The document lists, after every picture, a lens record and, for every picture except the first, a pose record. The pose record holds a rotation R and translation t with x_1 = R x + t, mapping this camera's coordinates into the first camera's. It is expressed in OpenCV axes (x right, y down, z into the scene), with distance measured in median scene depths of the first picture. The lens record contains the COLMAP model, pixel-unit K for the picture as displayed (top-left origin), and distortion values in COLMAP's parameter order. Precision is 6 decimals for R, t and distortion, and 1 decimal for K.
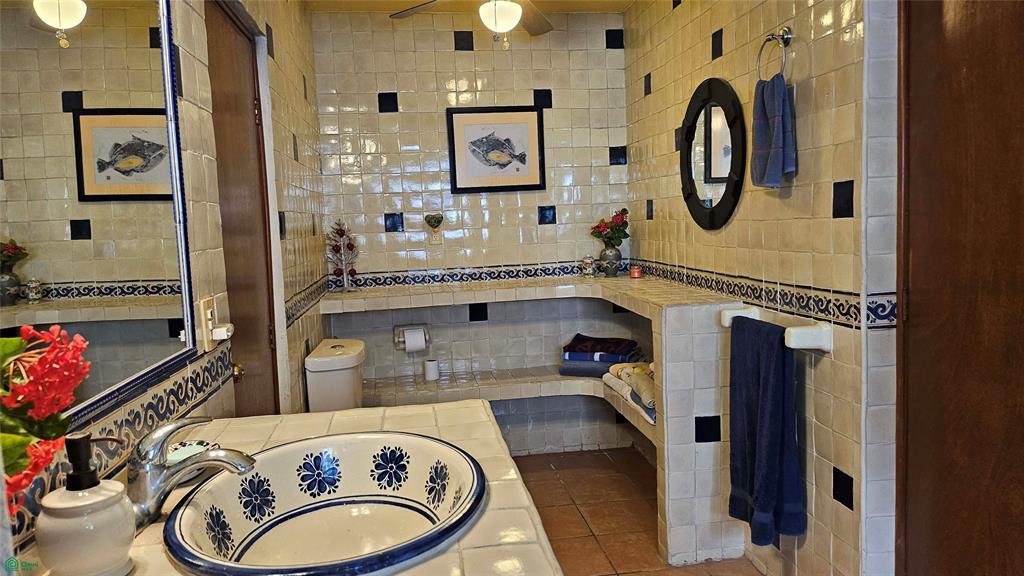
lens RADIAL K [[714.1, 0, 512.8], [0, 714.1, 287.0], [0, 0, 1]] dist [0.058919, -0.057571]
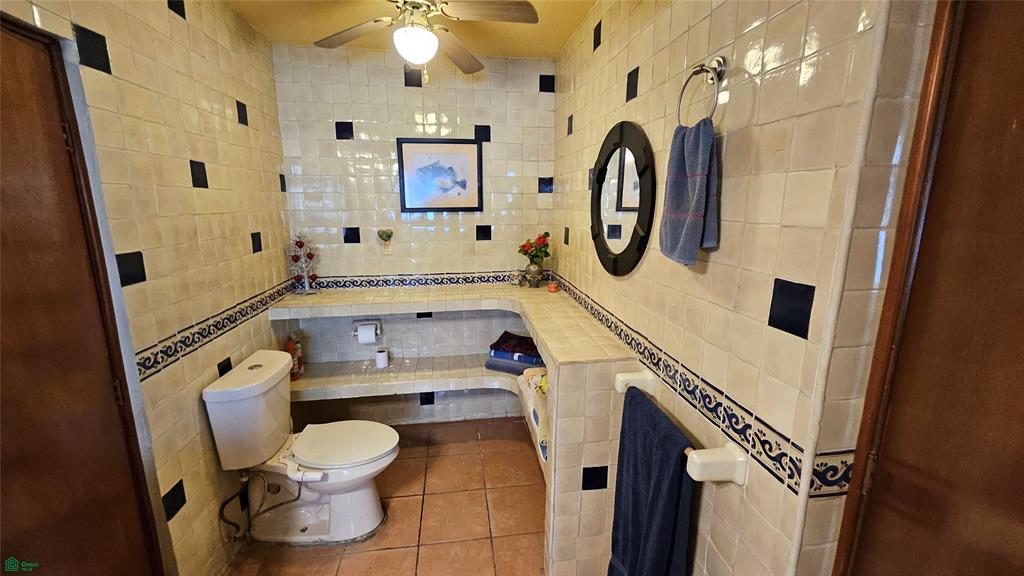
lens RADIAL K [[405.5, 0, 512.4], [0, 405.5, 285.4], [0, 0, 1]] dist [-0.003895, 0.001043]
pose [[0.999023, 0.043491, 0.007858, 0.109718], [-0.044084, 0.993254, 0.107249, -0.102563], [-0.003141, -0.107491, 0.994201, 0.363836]]
